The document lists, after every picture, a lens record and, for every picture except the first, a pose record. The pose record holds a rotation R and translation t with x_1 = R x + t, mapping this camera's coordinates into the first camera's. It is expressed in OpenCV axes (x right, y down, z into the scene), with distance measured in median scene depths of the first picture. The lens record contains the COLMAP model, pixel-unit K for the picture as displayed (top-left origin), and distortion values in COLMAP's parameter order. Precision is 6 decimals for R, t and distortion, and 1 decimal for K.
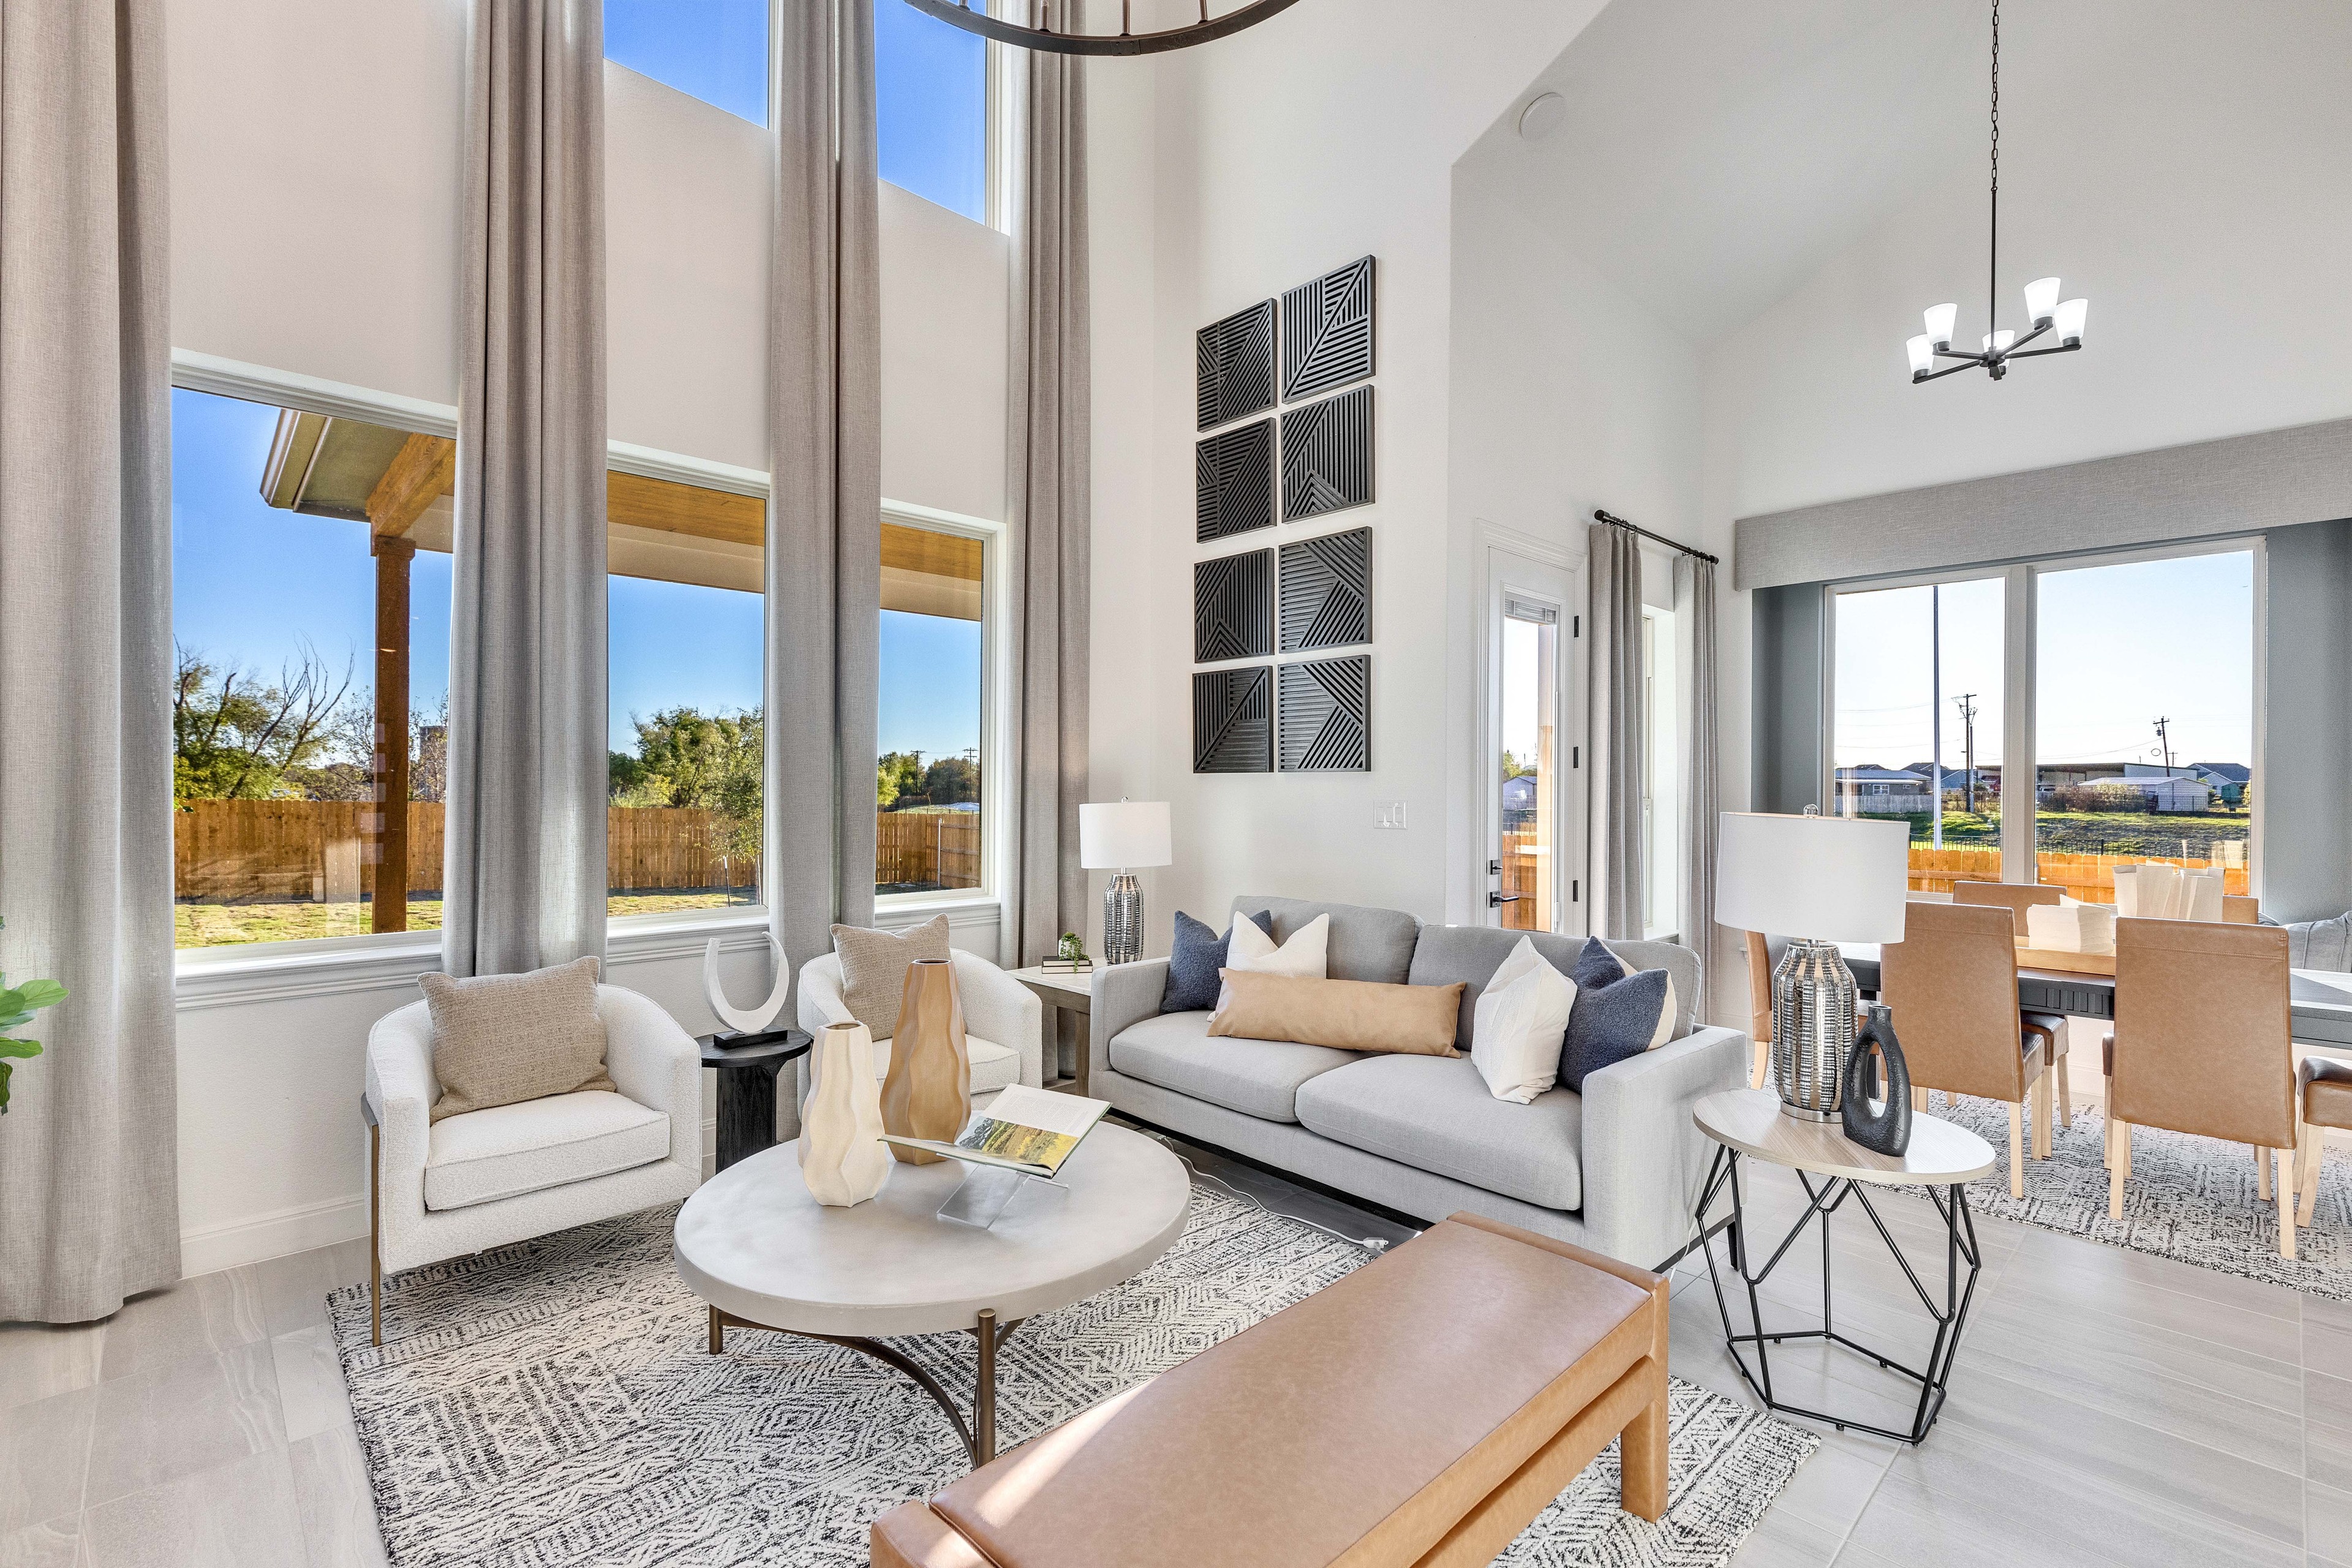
lens RADIAL K [[1054.0, 0, 1170.2], [0, 1054.0, 774.6], [0, 0, 1]] dist [0.003865, 0.000416]
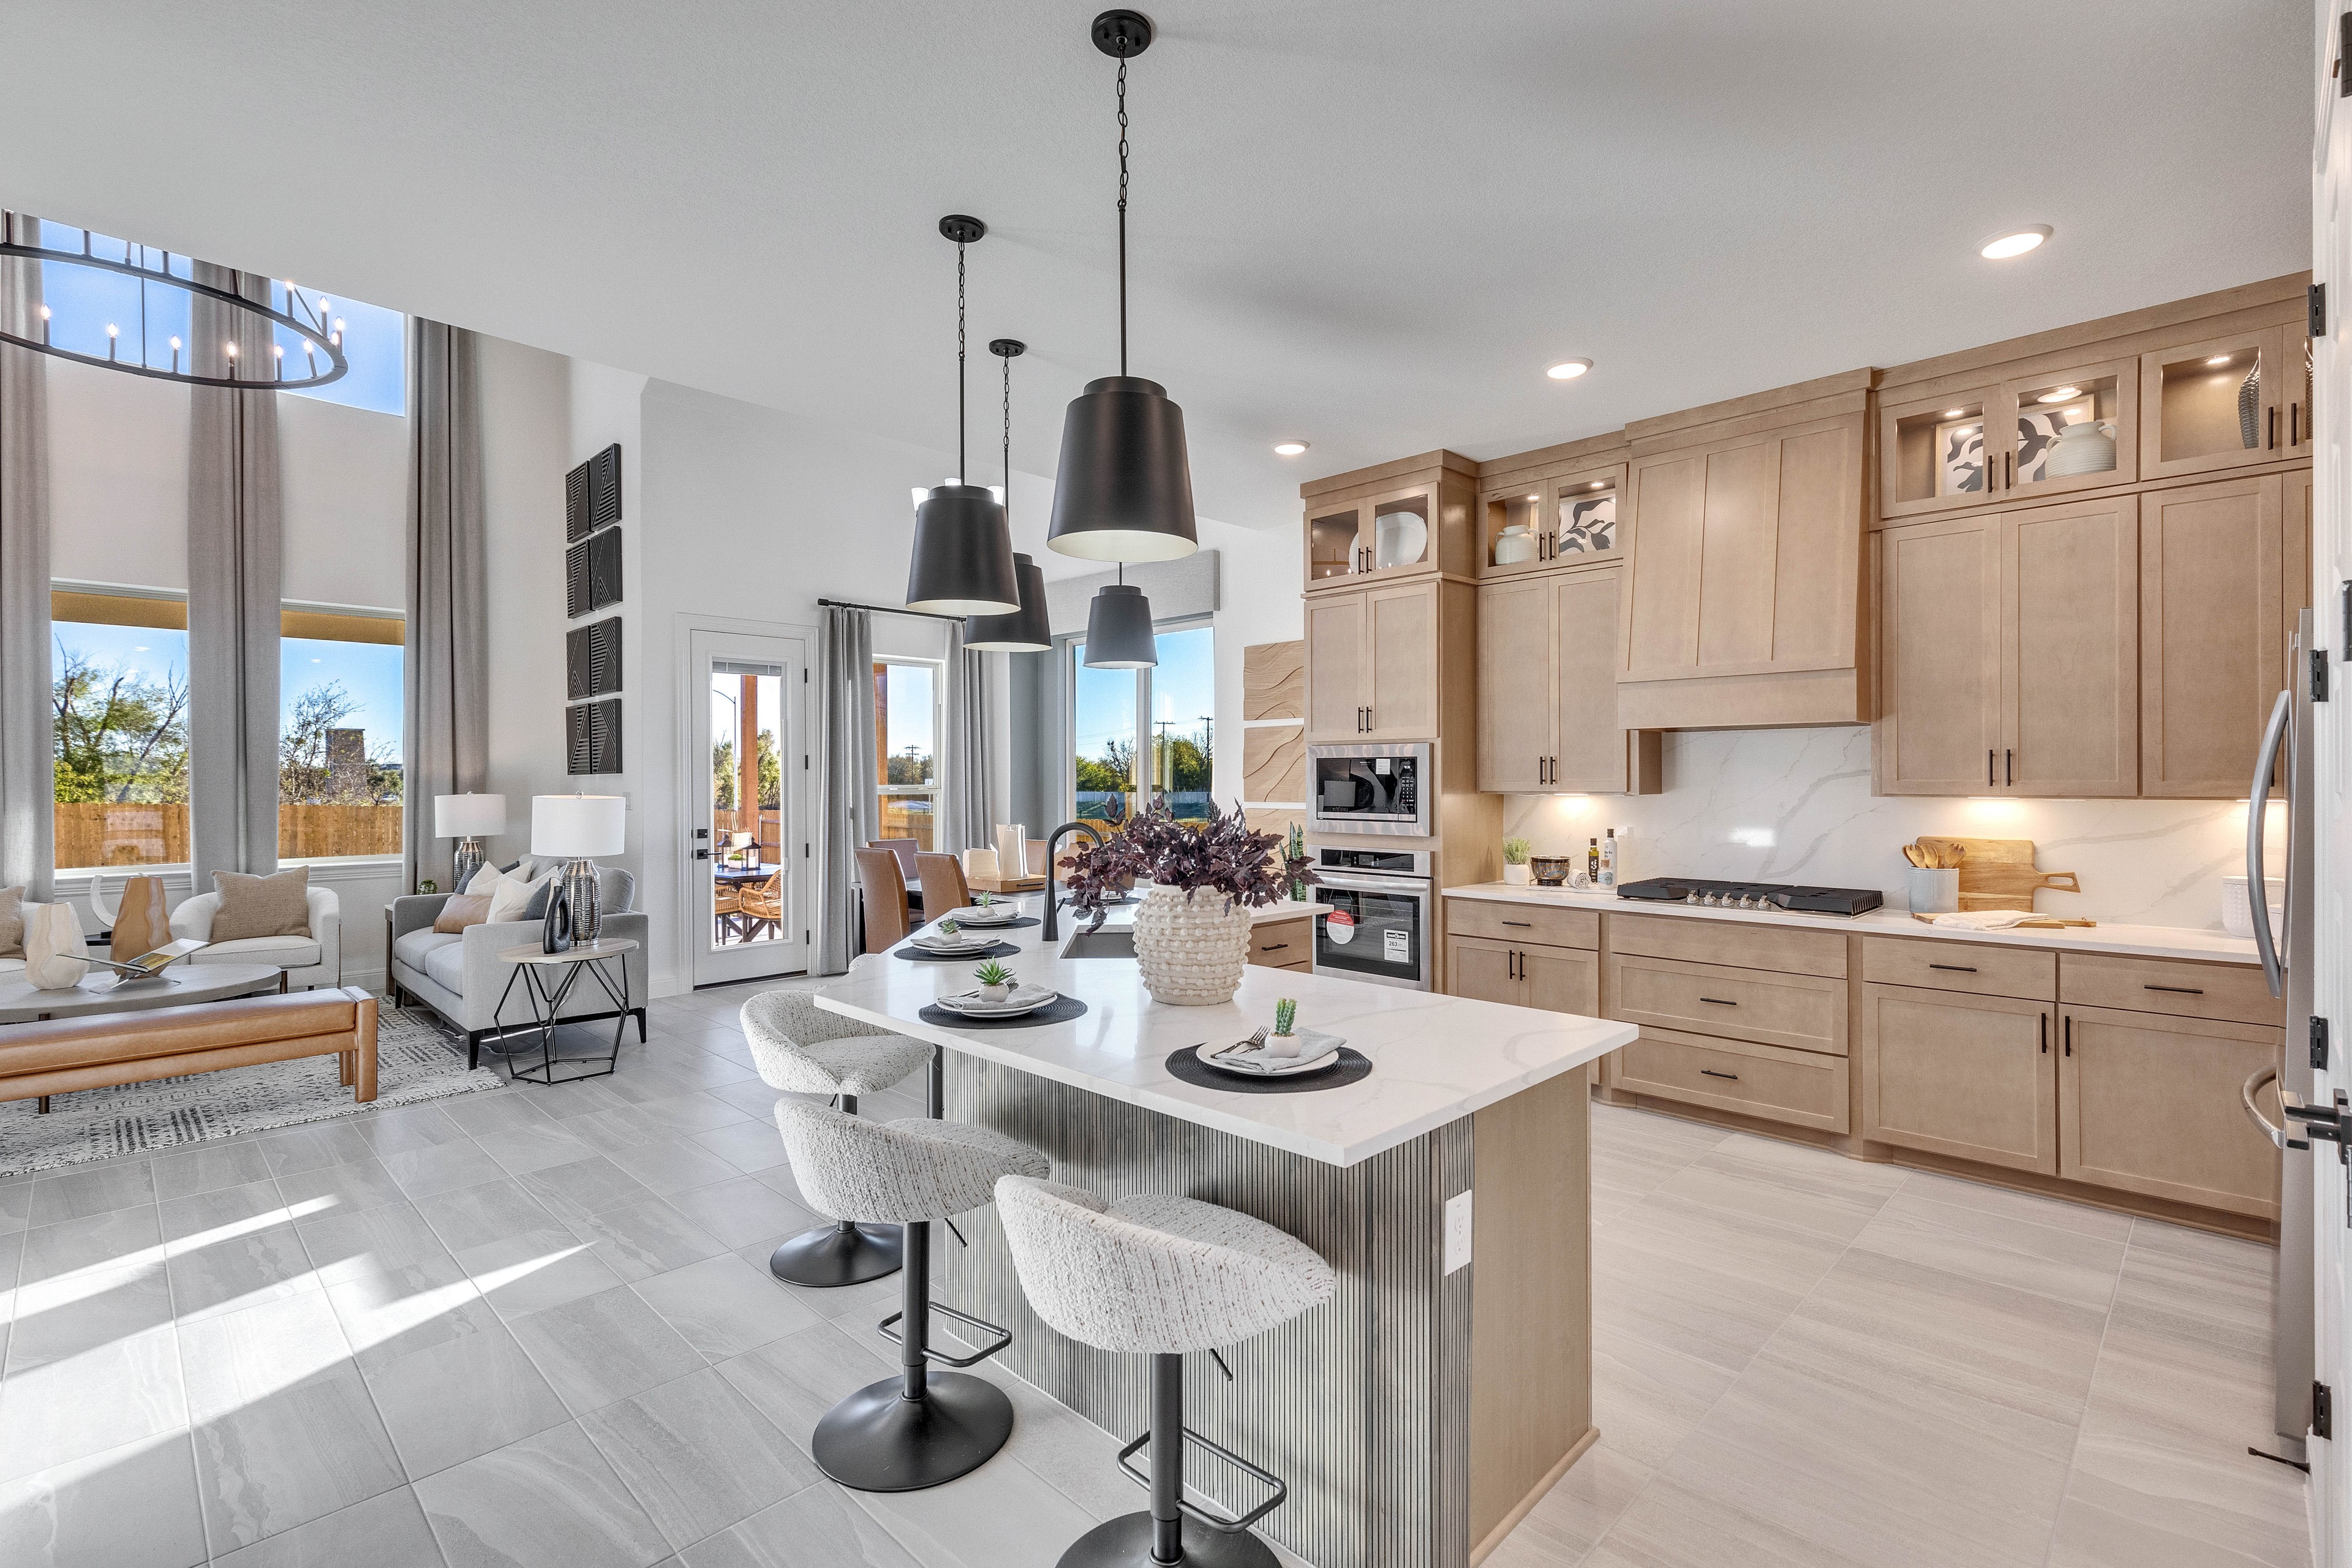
lens RADIAL K [[1067.8, 0, 1185.1], [0, 1067.8, 790.7], [0, 0, 1]] dist [-0.000550, -0.000577]
pose [[0.999086, -0.012934, 0.040745, 0.086301], [0.011996, 0.999659, 0.023189, -0.000344], [-0.041031, -0.022679, 0.998900, -0.055931]]
